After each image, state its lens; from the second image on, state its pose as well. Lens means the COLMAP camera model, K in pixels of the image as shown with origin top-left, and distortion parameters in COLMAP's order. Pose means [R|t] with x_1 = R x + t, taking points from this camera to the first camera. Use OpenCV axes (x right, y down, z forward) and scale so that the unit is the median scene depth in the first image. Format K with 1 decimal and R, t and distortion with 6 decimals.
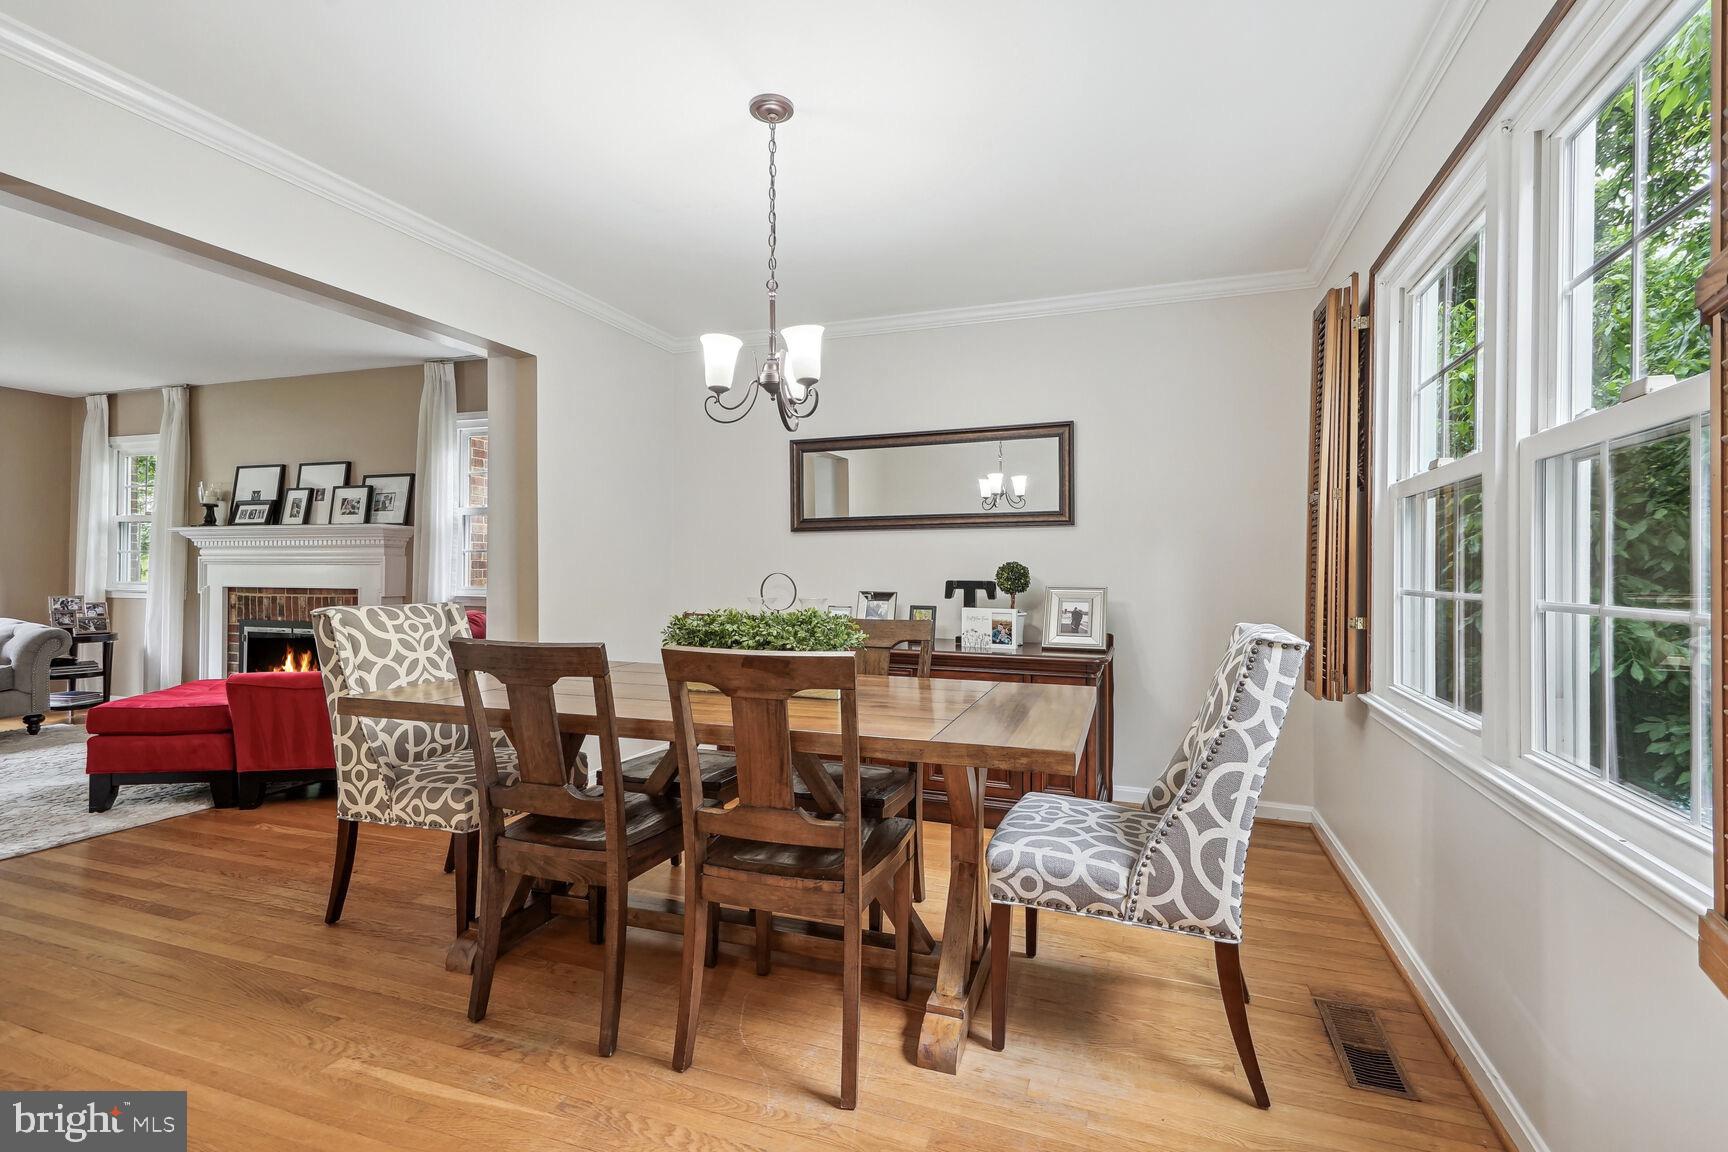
lens RADIAL K [[807.3, 0, 866.1], [0, 807.3, 571.0], [0, 0, 1]] dist [-0.003114, -0.001376]
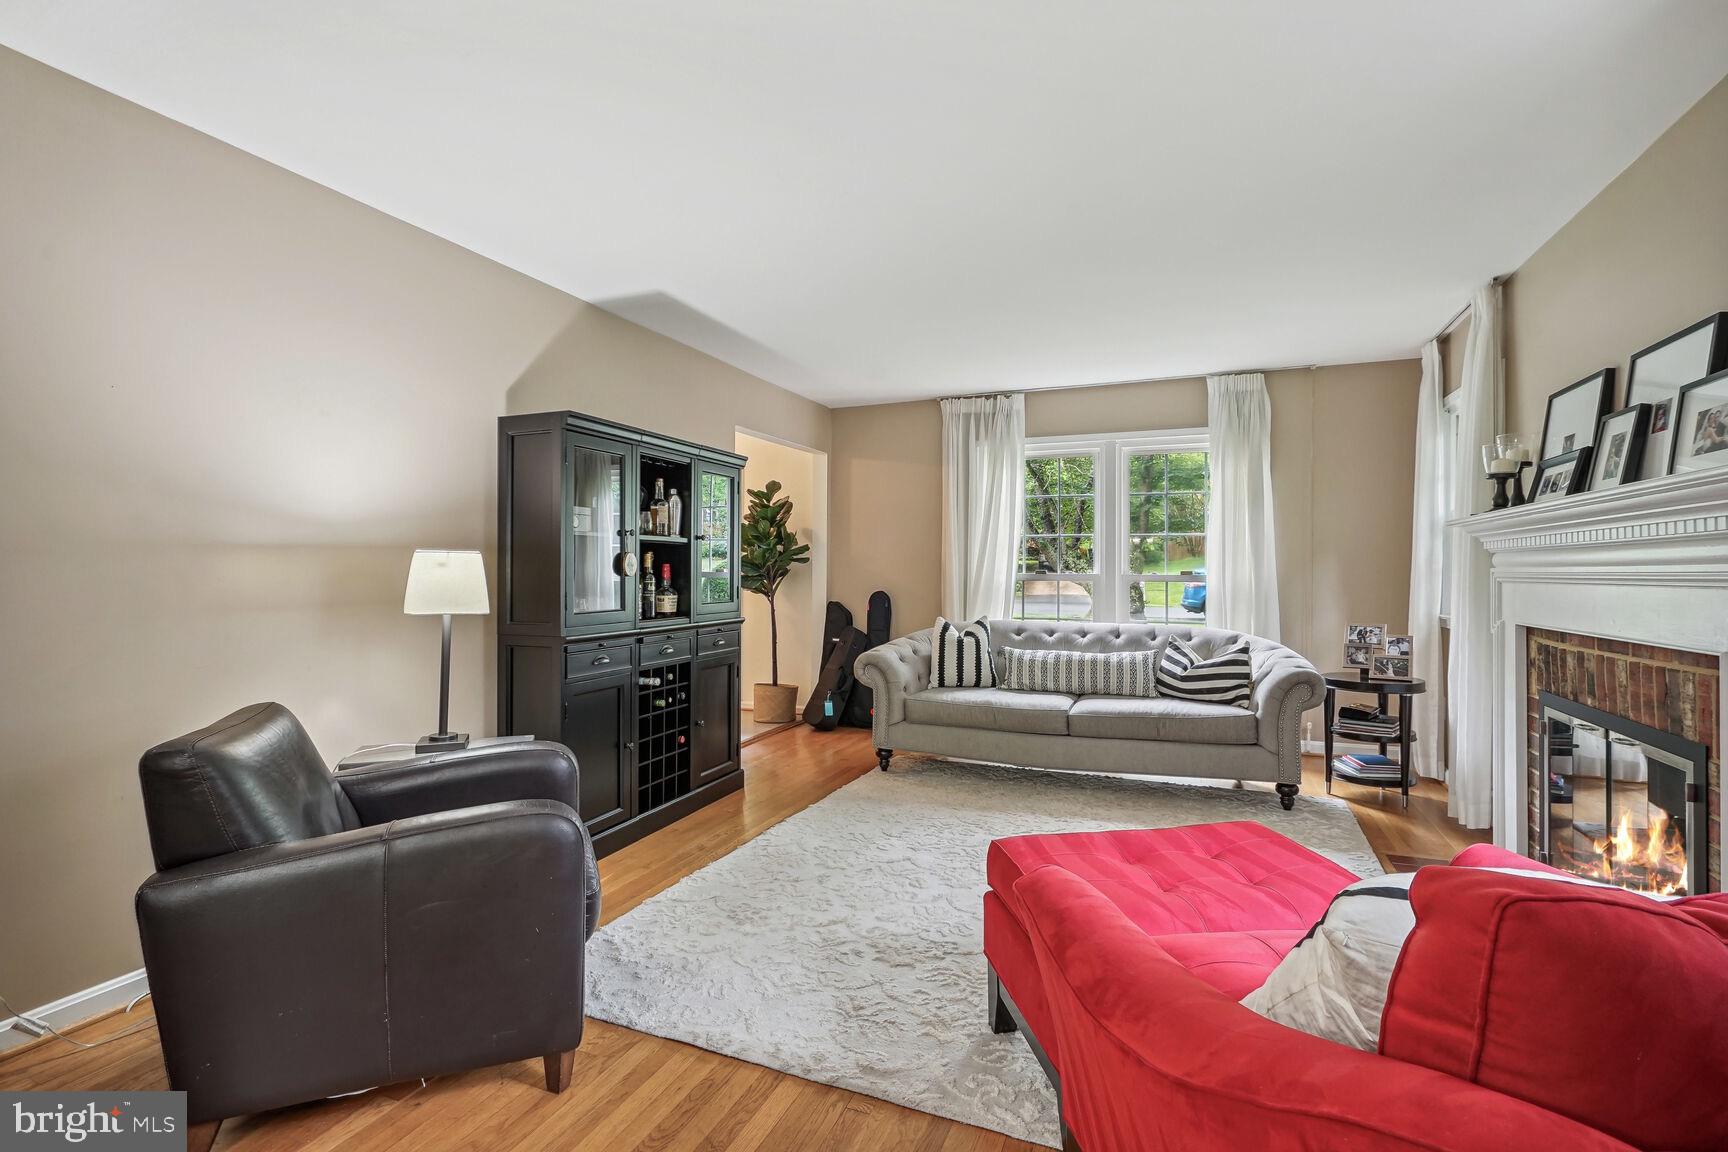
lens RADIAL K [[807.3, 0, 860.5], [0, 807.3, 572.1], [0, 0, 1]] dist [-0.003114, -0.001376]
pose [[-0.064268, -0.006071, -0.997914, -0.236526], [0.000764, 0.999981, -0.006132, -0.012537], [0.997932, -0.001157, -0.064262, 0.599900]]
